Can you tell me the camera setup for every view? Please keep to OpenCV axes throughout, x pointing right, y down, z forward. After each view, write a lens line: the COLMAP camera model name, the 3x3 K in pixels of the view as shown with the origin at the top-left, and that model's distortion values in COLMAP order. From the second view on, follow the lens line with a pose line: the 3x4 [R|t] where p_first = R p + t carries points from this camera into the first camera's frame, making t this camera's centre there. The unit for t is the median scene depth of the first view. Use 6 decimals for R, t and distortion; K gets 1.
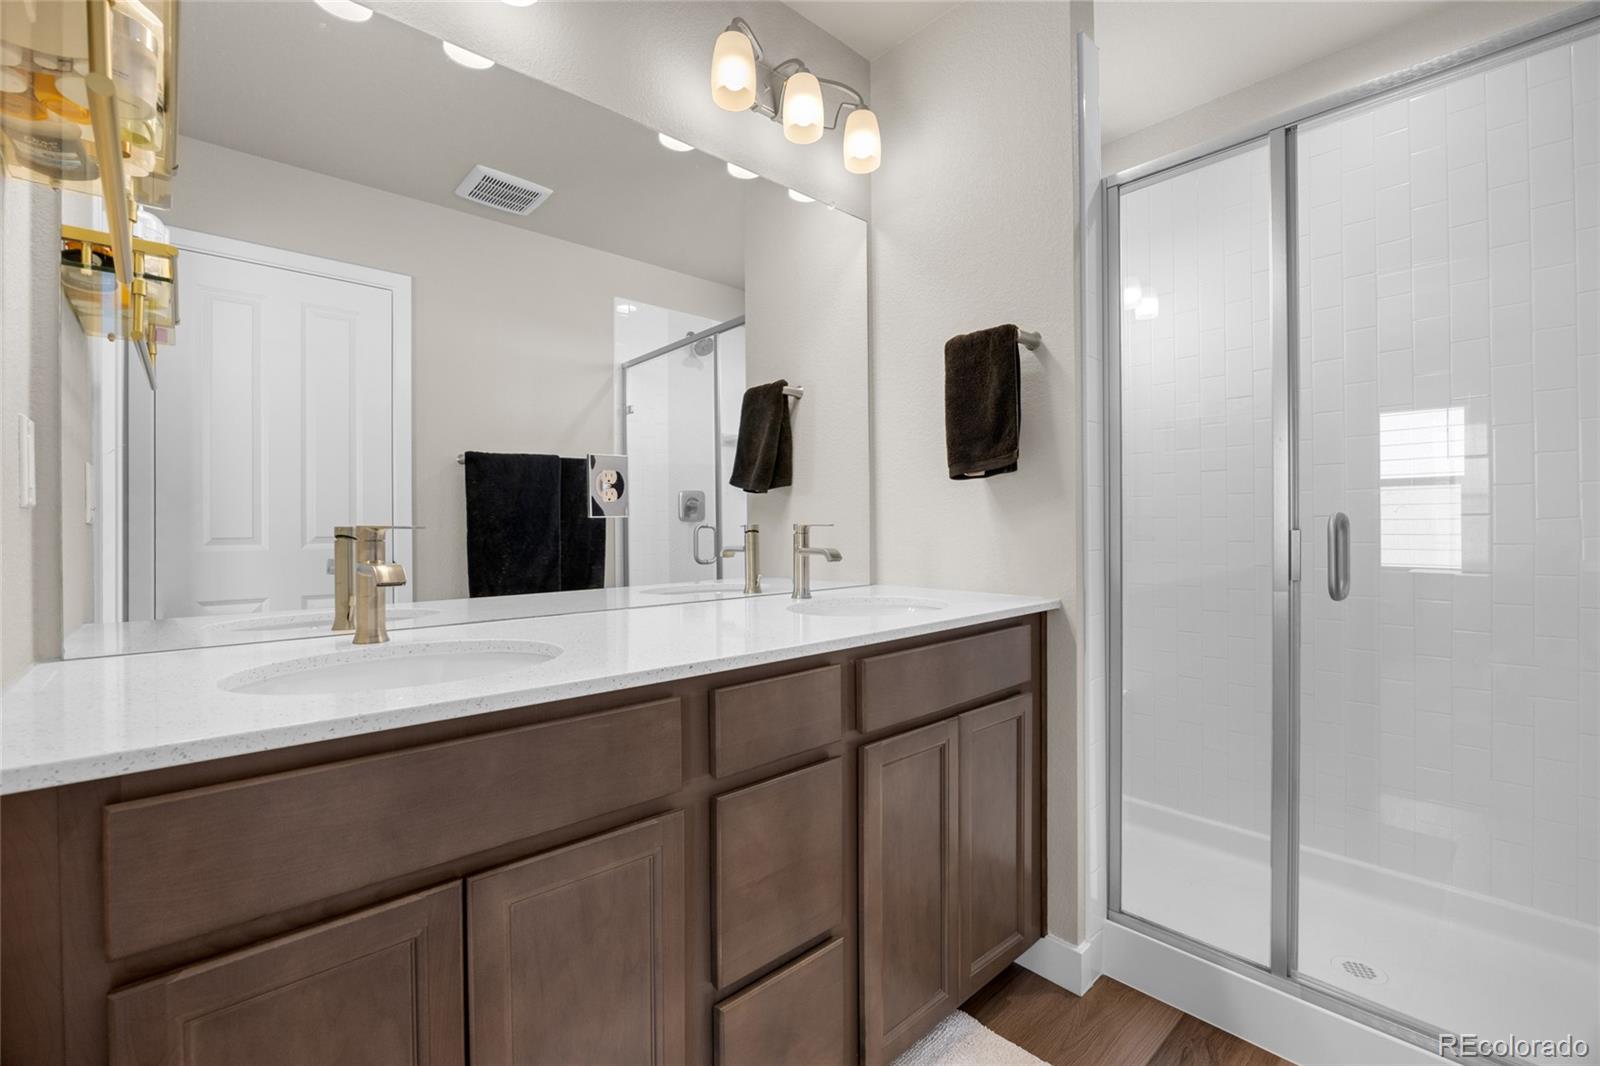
lens RADIAL K [[698.8, 0, 800.9], [0, 698.8, 528.8], [0, 0, 1]] dist [-0.025481, 0.006181]
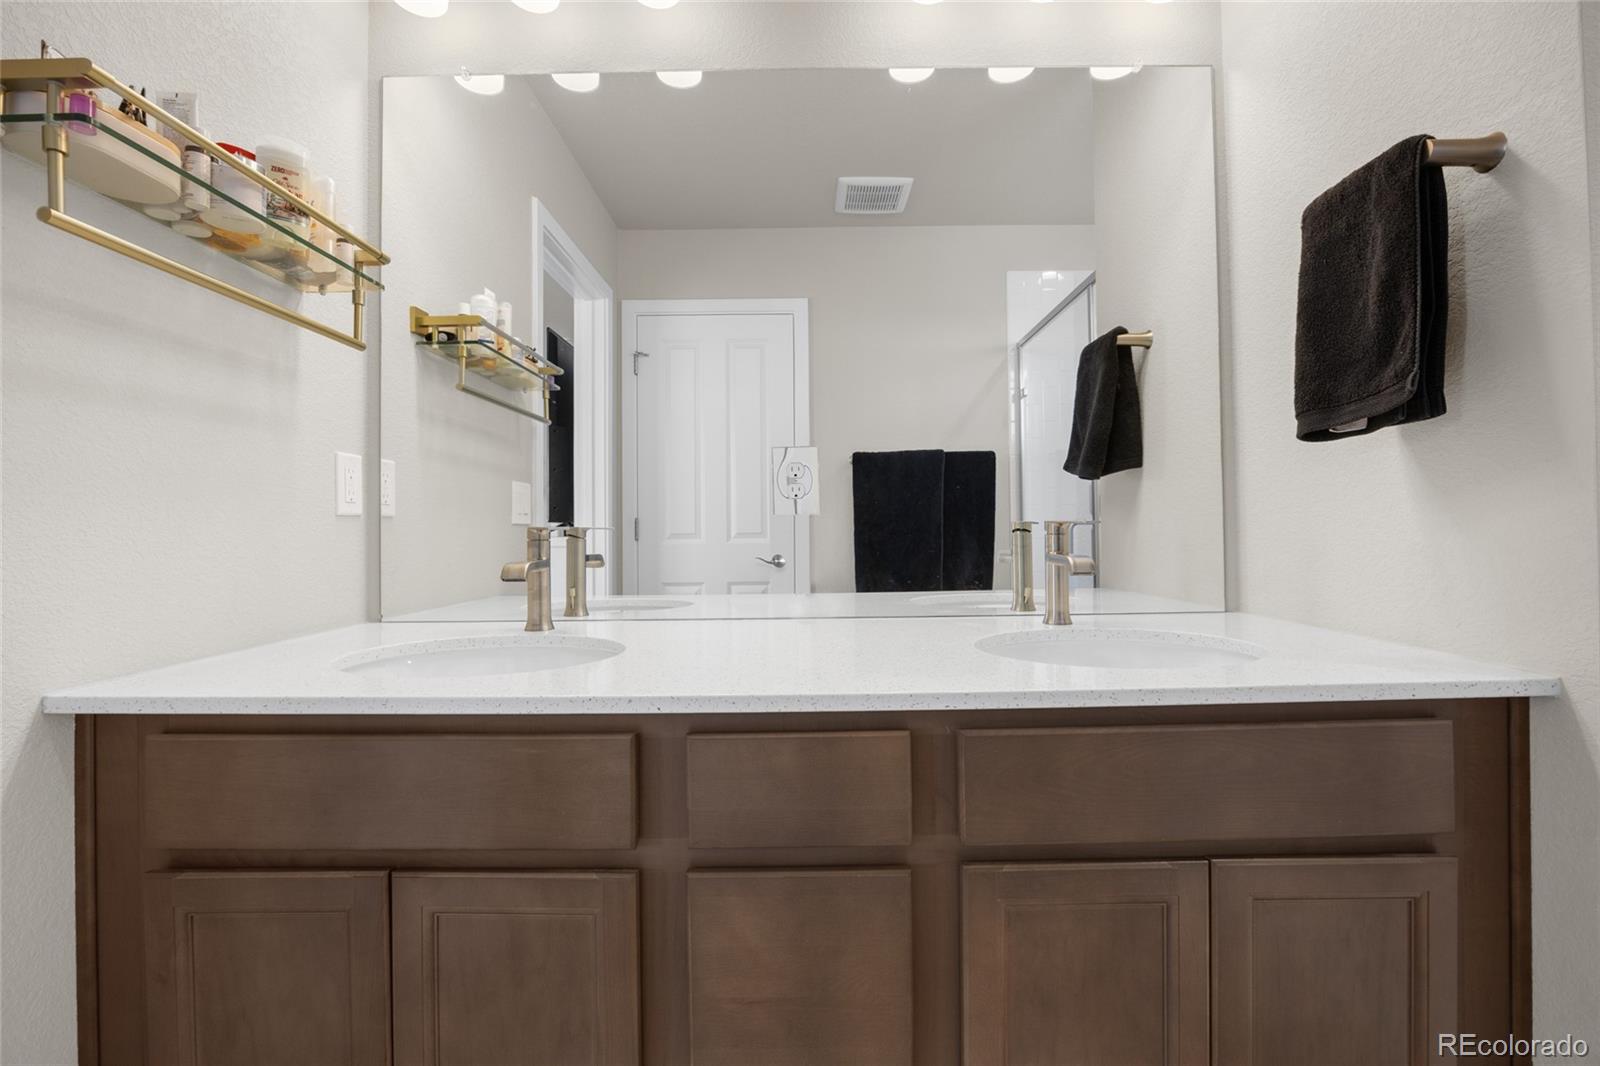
lens RADIAL K [[695.9, 0, 803.0], [0, 695.9, 516.6], [0, 0, 1]] dist [-0.014992, -0.000031]
pose [[0.730366, -0.011298, -0.682963, 0.300898], [0.004284, 0.999919, -0.011960, -0.003605], [0.683043, 0.005810, 0.730355, 0.299013]]
